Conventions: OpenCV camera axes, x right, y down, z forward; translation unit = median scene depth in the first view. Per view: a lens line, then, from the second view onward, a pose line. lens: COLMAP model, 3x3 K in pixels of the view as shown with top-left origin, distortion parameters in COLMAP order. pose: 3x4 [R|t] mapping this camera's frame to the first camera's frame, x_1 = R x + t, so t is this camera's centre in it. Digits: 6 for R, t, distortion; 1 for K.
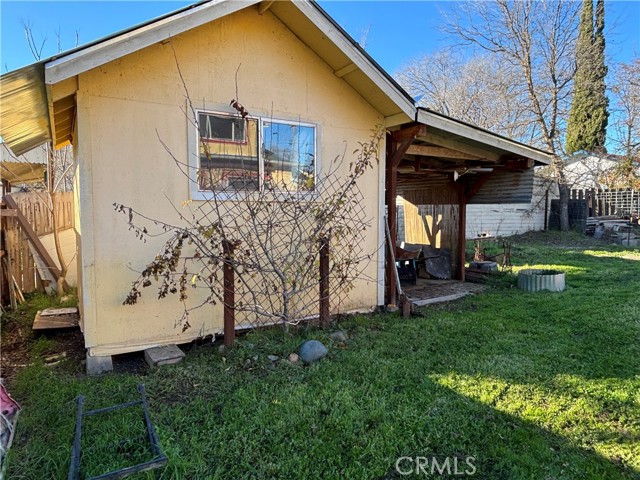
lens RADIAL K [[425.5, 0, 320.0], [0, 425.5, 240.0], [0, 0, 1]] dist [0.021330, -0.021862]
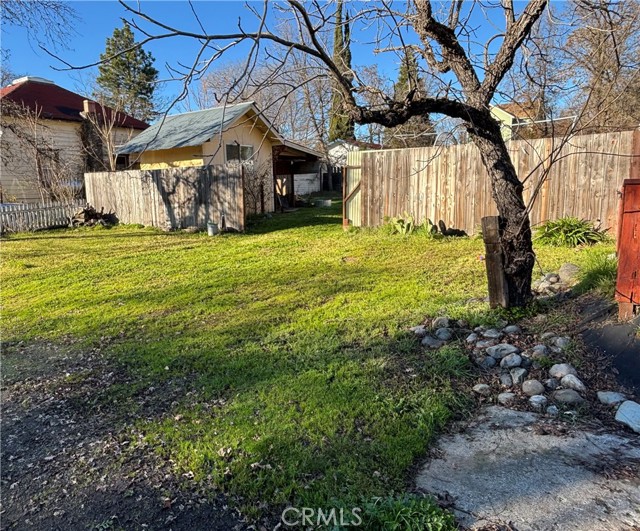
lens RADIAL K [[471.0, 0, 289.4], [0, 471.0, 265.9], [0, 0, 1]] dist [0.056953, -0.000509]
pose [[0.908134, -0.095414, 0.407662, -1.252497], [0.059514, 0.993217, 0.099887, 0.246701], [-0.414428, -0.066449, 0.907653, -2.211812]]
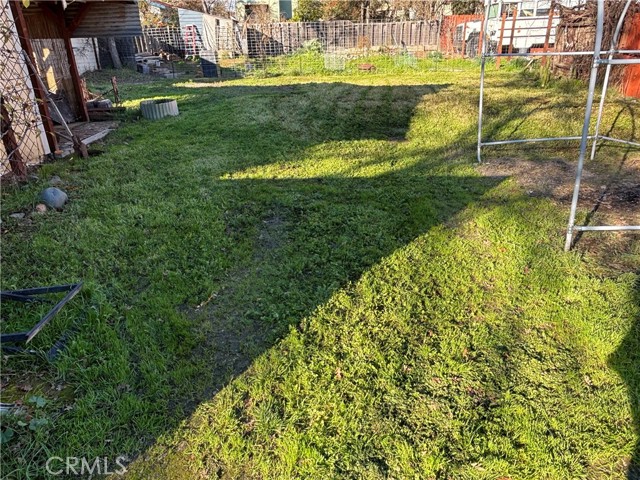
lens RADIAL K [[428.6, 0, 320.0], [0, 428.6, 240.0], [0, 0, 1]] dist [0.055191, -0.085242]
pose [[0.518527, -0.362320, 0.774502, -0.423909], [0.083449, 0.922905, 0.375876, 0.025238], [-0.850979, -0.130270, 0.508787, -0.026040]]
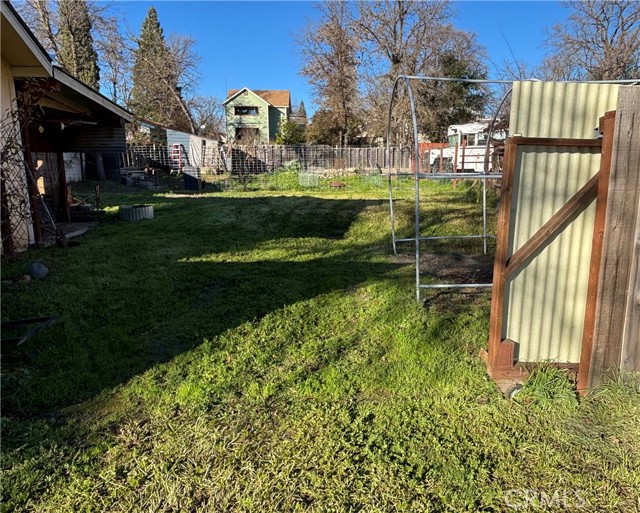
lens RADIAL K [[457.9, 0, 344.0], [0, 457.9, 257.1], [0, 0, 1]] dist [0.063226, -0.098782]
pose [[0.461061, -0.171621, 0.870614, -0.635518], [0.060628, 0.984919, 0.162046, 0.052129], [-0.885295, -0.021930, 0.464513, -0.319668]]
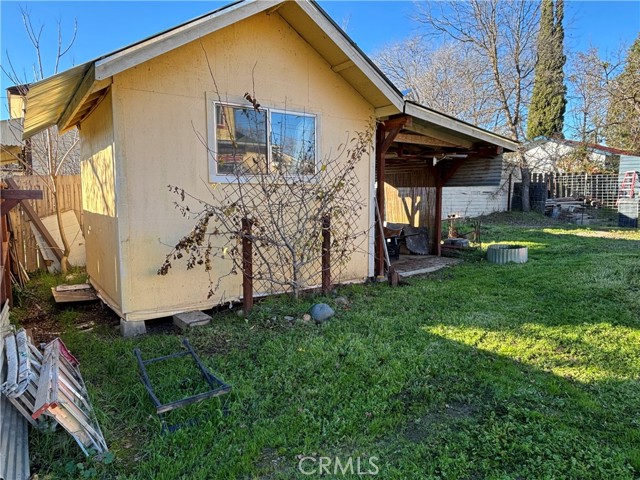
lens RADIAL K [[424.2, 0, 320.0], [0, 424.2, 240.0], [0, 0, 1]] dist [0.051051, -0.067368]
pose [[0.997152, -0.009804, 0.074776, -0.091593], [0.006937, 0.999234, 0.038511, 0.014341], [-0.075096, -0.037883, 0.996456, -0.133864]]
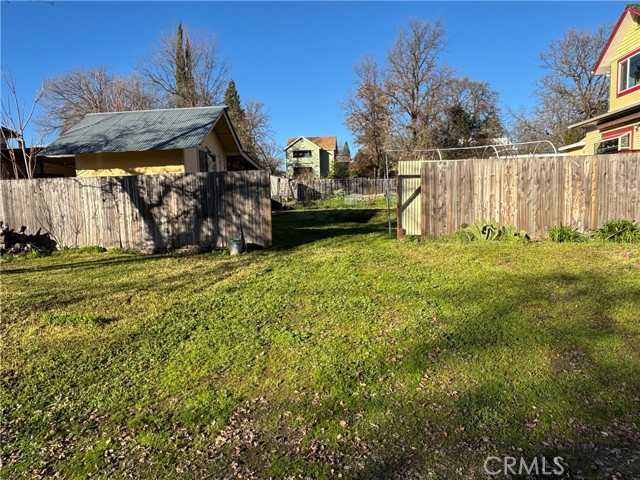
lens RADIAL K [[428.6, 0, 320.0], [0, 428.6, 240.0], [0, 0, 1]] dist [0.055191, -0.085242]
pose [[0.588976, -0.096843, 0.802327, -1.927338], [0.088817, 0.994537, 0.054844, 0.174721], [-0.803255, 0.038958, 0.594360, -1.138178]]
